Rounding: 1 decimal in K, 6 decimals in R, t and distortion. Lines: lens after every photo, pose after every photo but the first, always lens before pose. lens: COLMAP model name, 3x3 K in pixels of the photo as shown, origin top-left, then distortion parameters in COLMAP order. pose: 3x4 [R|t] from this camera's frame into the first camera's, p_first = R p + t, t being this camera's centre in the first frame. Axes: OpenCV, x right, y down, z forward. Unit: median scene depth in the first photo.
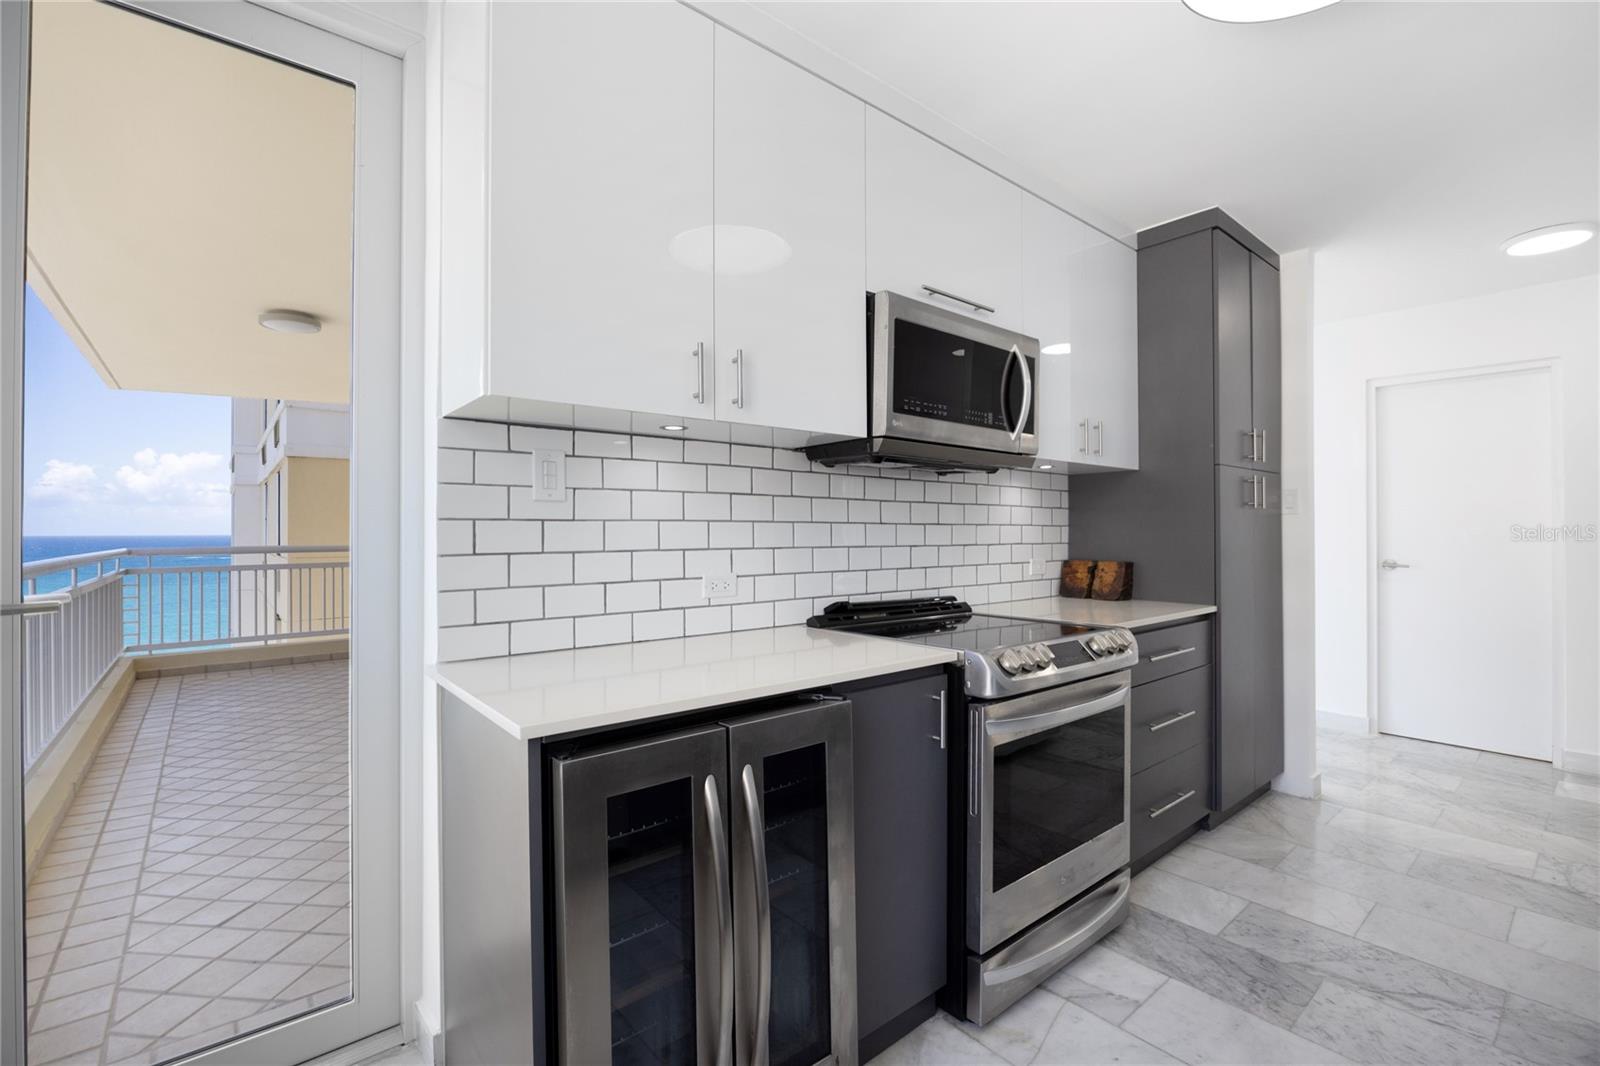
lens RADIAL K [[697.2, 0, 796.3], [0, 697.2, 528.2], [0, 0, 1]] dist [-0.015634, 0.000970]
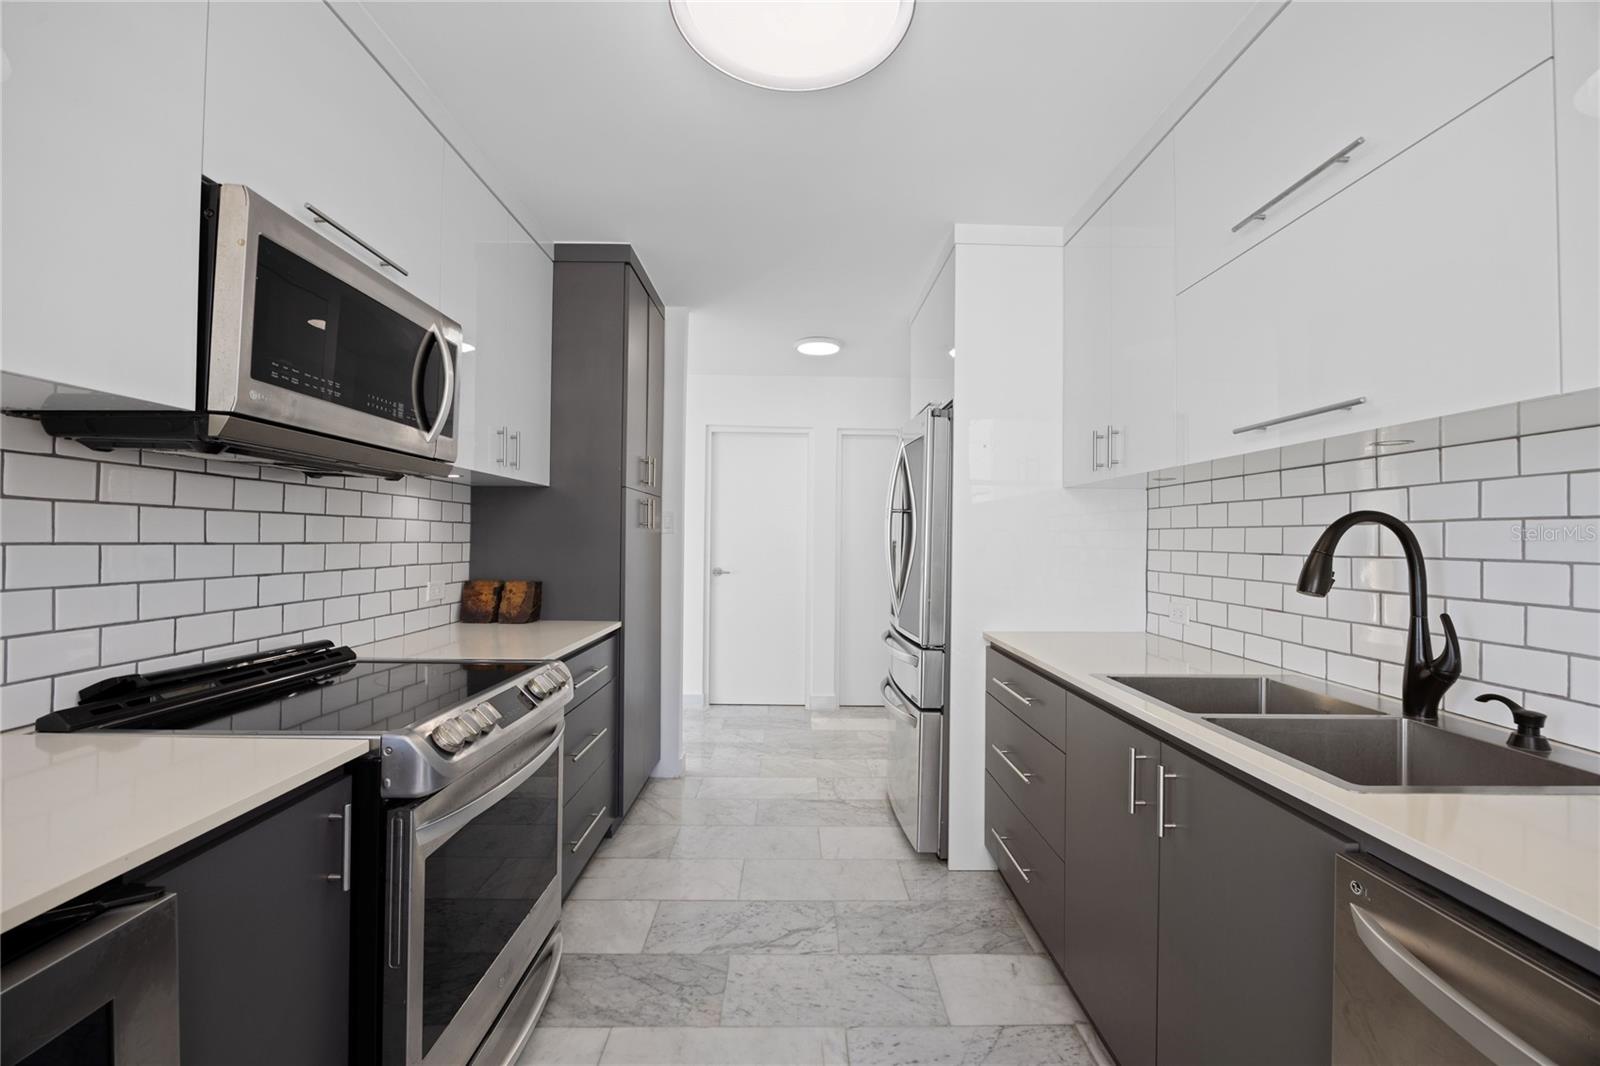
lens RADIAL K [[668.5, 0, 808.8], [0, 668.5, 529.2], [0, 0, 1]] dist [-0.012529, 0.000534]
pose [[0.622562, 0.019558, 0.782326, -0.013961], [-0.014346, 0.999805, -0.013579, -0.021969], [-0.782439, -0.002770, 0.622721, 0.182724]]
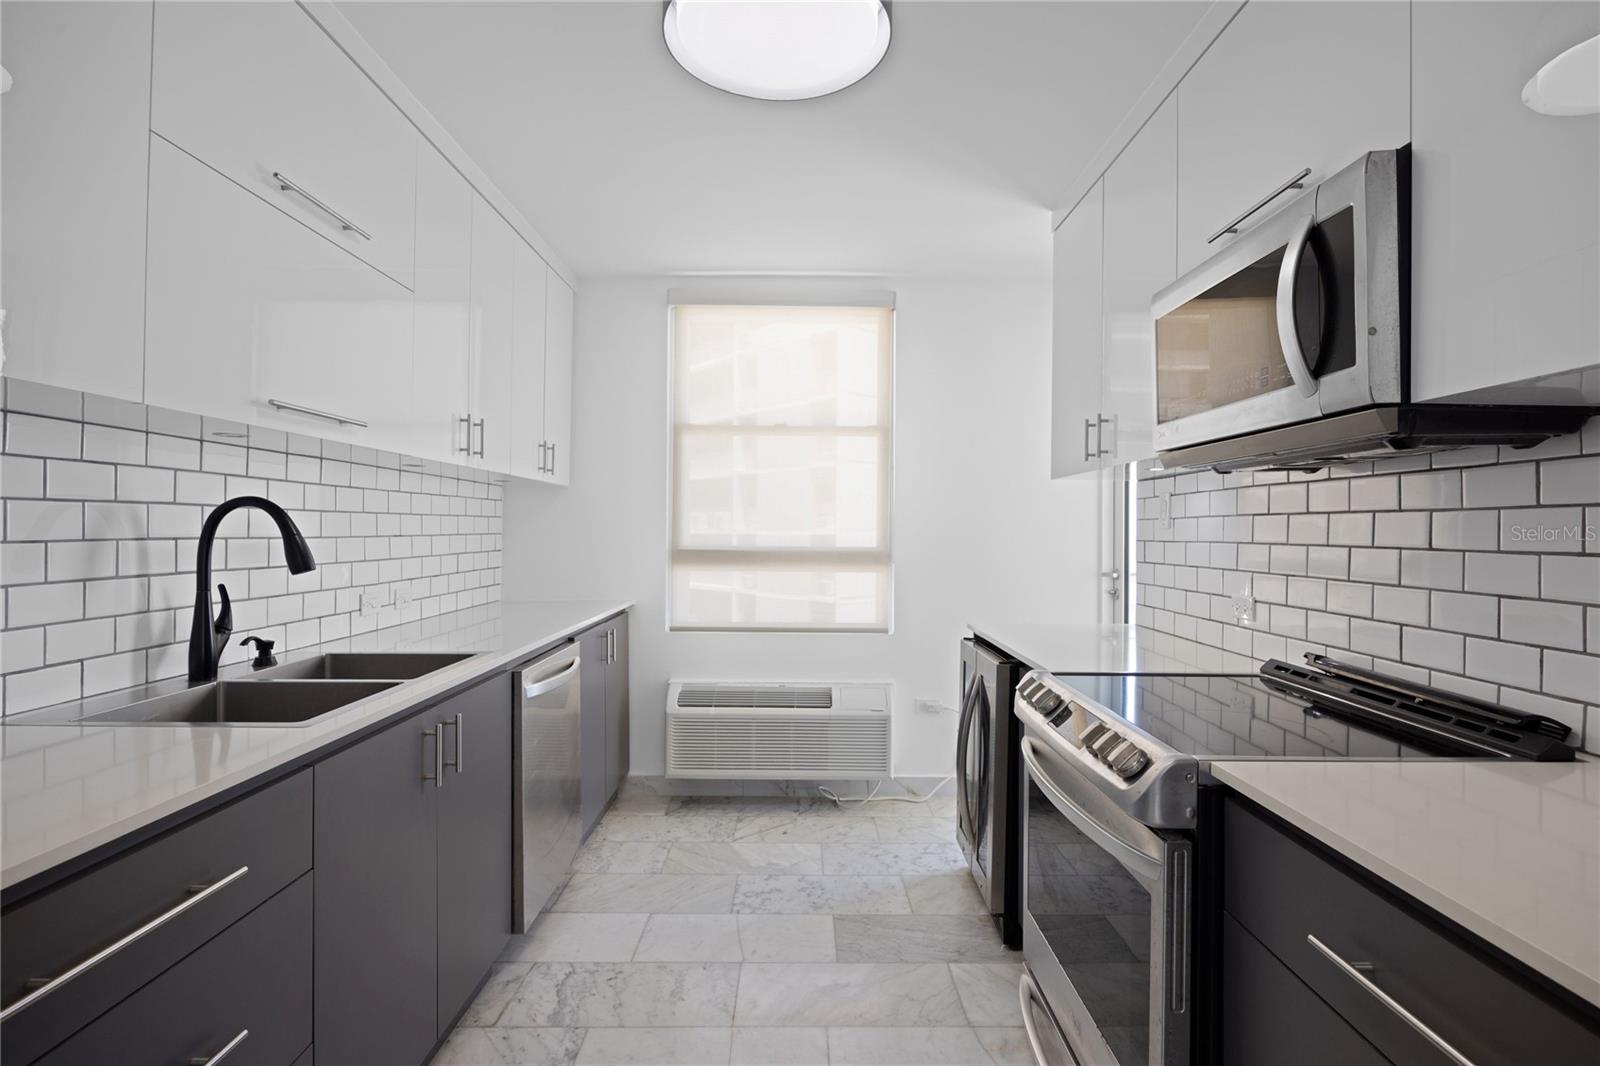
lens RADIAL K [[774.9, 0, 800.0], [0, 774.9, 533.0], [0, 0, 1]] dist [-0.020242, 0.000285]
pose [[-0.635340, -0.002453, -0.772228, 1.036244], [-0.004314, 0.999991, 0.000373, -0.020241], [0.772220, 0.003569, -0.635345, 1.095370]]
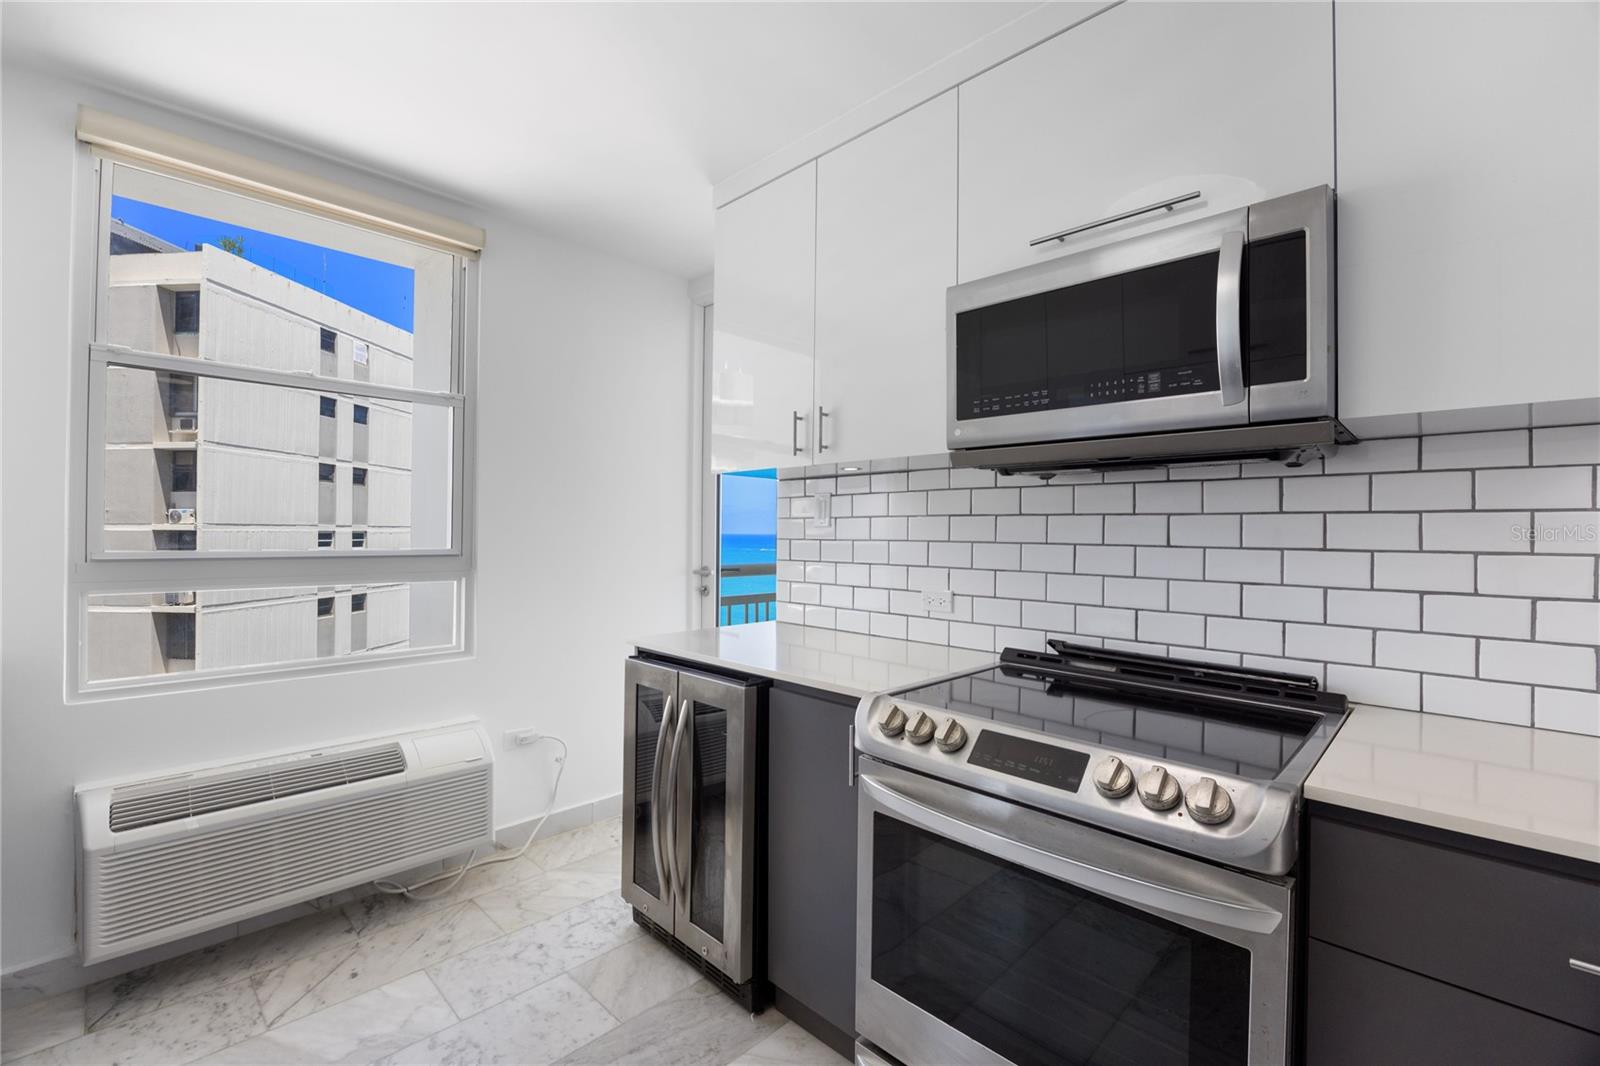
lens RADIAL K [[682.3, 0, 805.9], [0, 682.3, 531.2], [0, 0, 1]] dist [-0.021240, 0.001990]
pose [[0.108440, -0.000317, -0.994103, 0.836050], [-0.004504, 0.999990, -0.000810, -0.021902], [0.994093, 0.004565, 0.108438, 0.616260]]
